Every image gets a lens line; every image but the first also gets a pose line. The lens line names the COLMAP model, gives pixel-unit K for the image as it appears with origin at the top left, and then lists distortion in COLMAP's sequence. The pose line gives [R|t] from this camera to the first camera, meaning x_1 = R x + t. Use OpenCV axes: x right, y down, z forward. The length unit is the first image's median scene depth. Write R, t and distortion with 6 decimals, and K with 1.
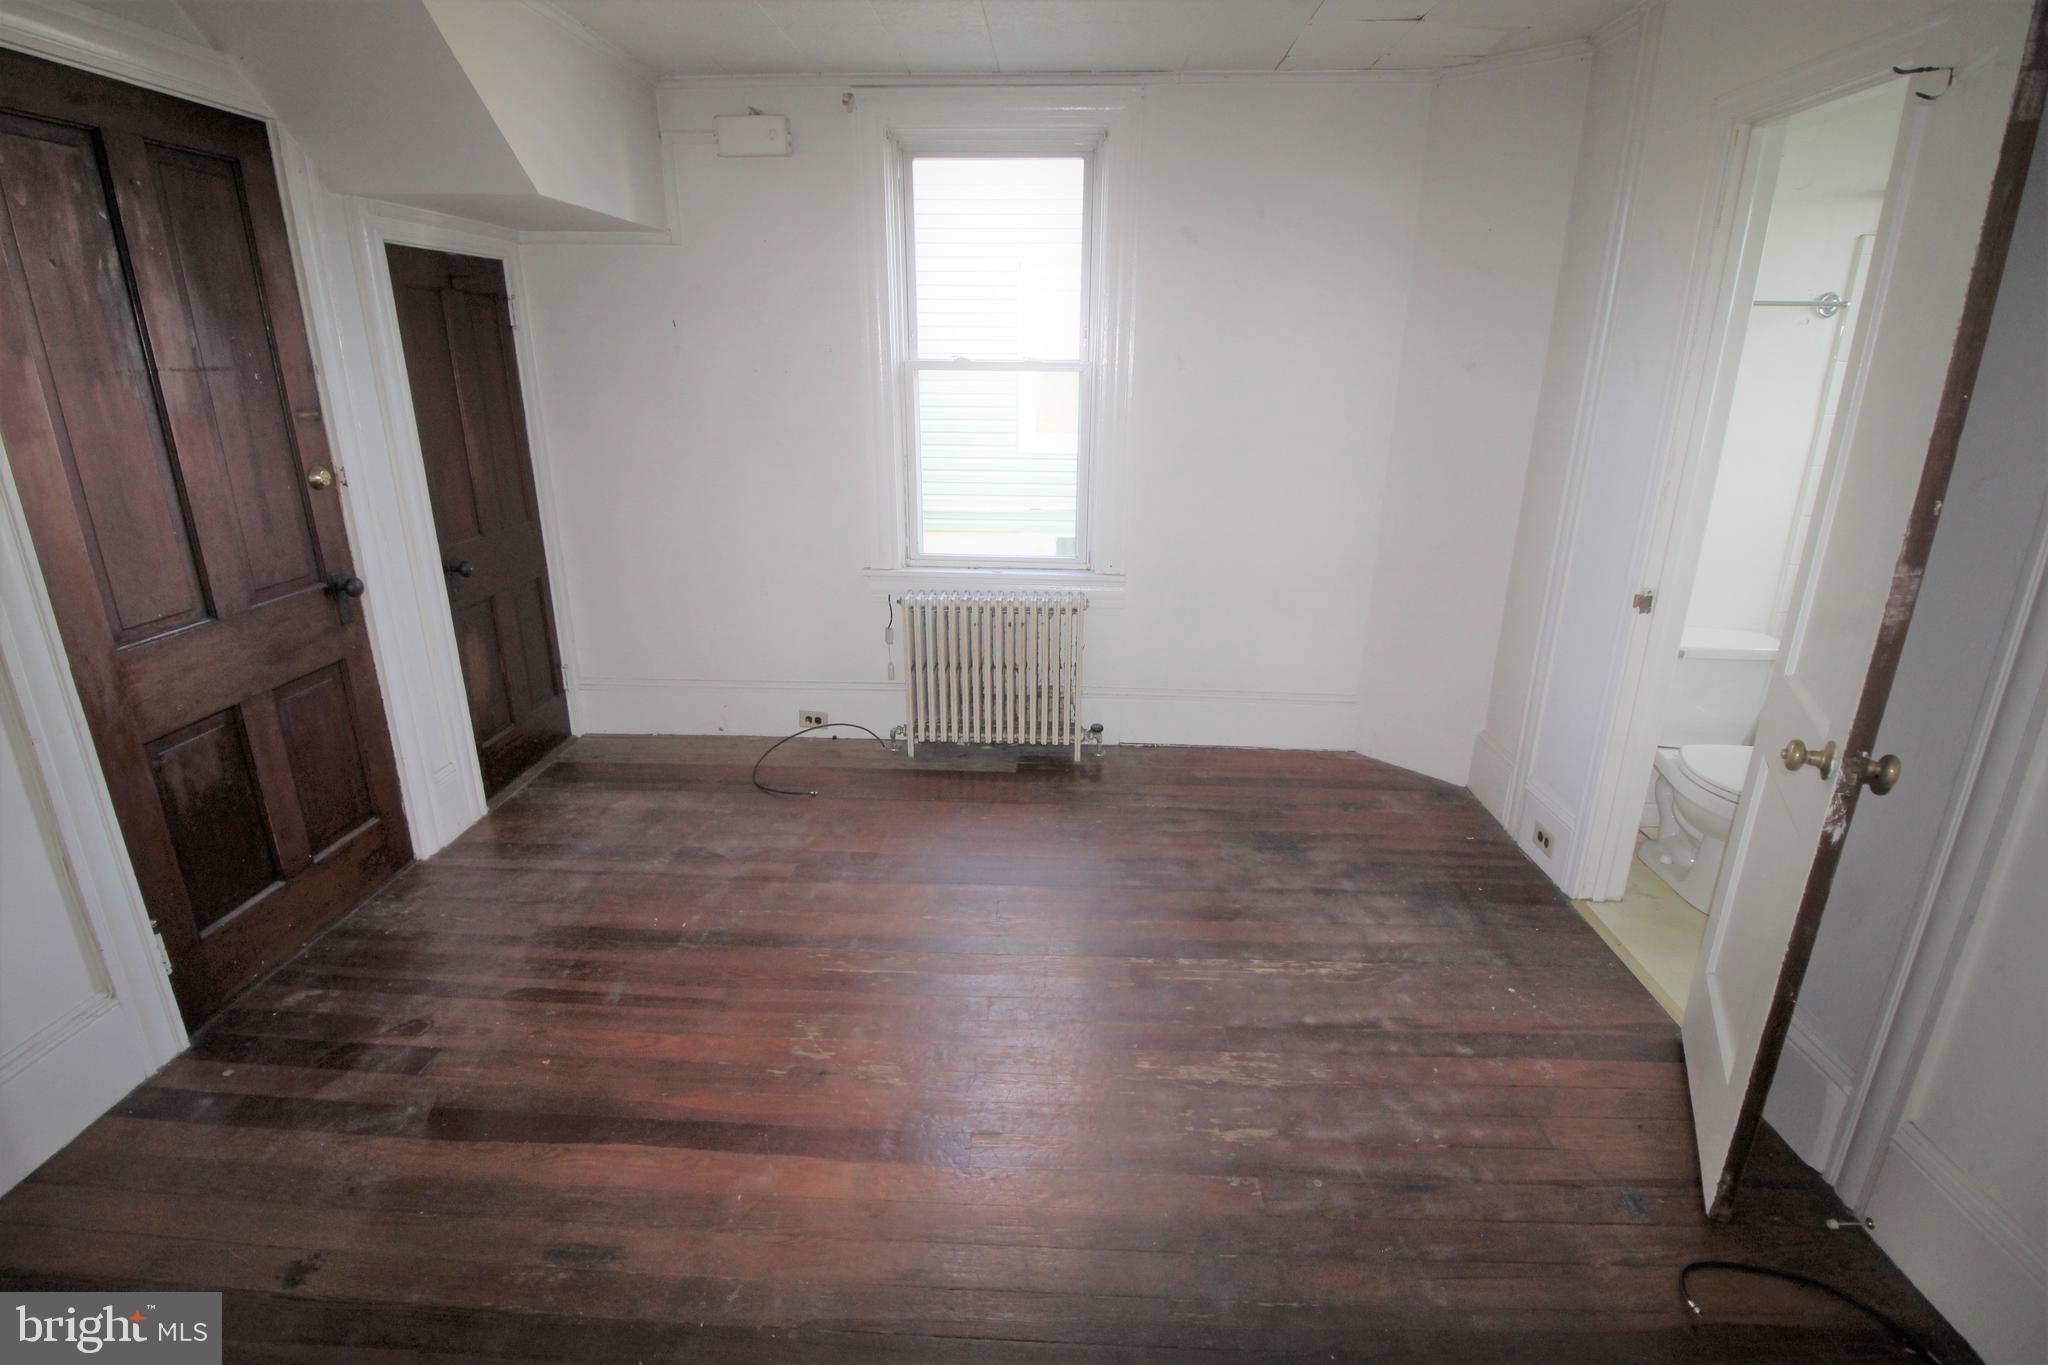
lens RADIAL K [[973.6, 0, 1010.8], [0, 973.6, 688.4], [0, 0, 1]] dist [-0.024171, -0.000250]
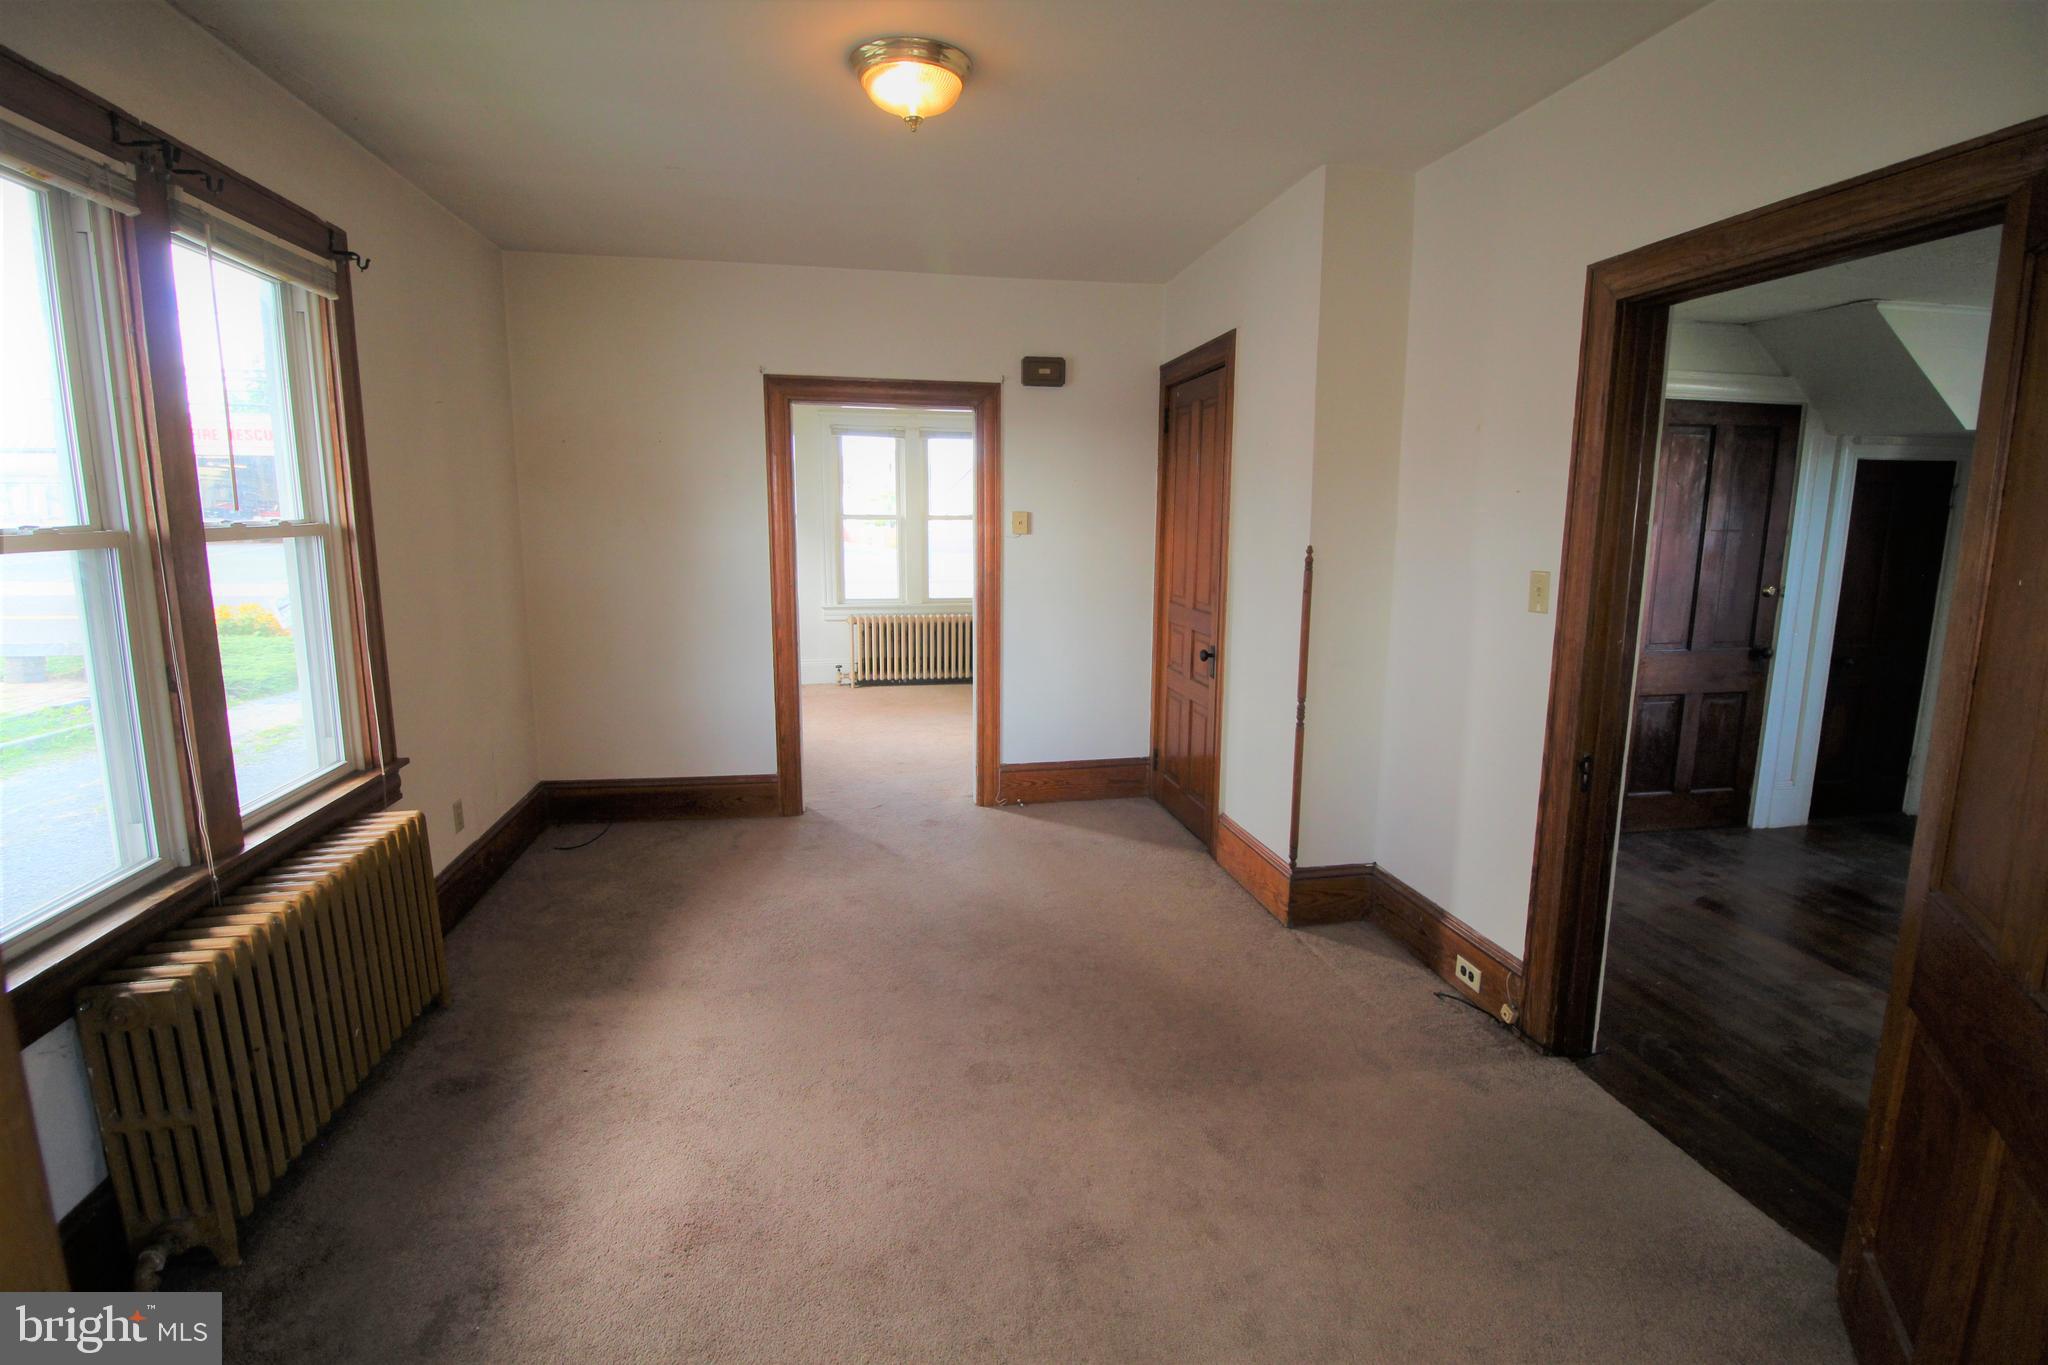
lens RADIAL K [[973.6, 0, 1020.6], [0, 973.6, 684.9], [0, 0, 1]] dist [-0.024171, -0.000250]
pose [[0.252329, 0.161863, -0.954008, 0.709216], [-0.308153, 0.948022, 0.079343, 0.252948], [0.917263, 0.273960, 0.289092, -0.802784]]
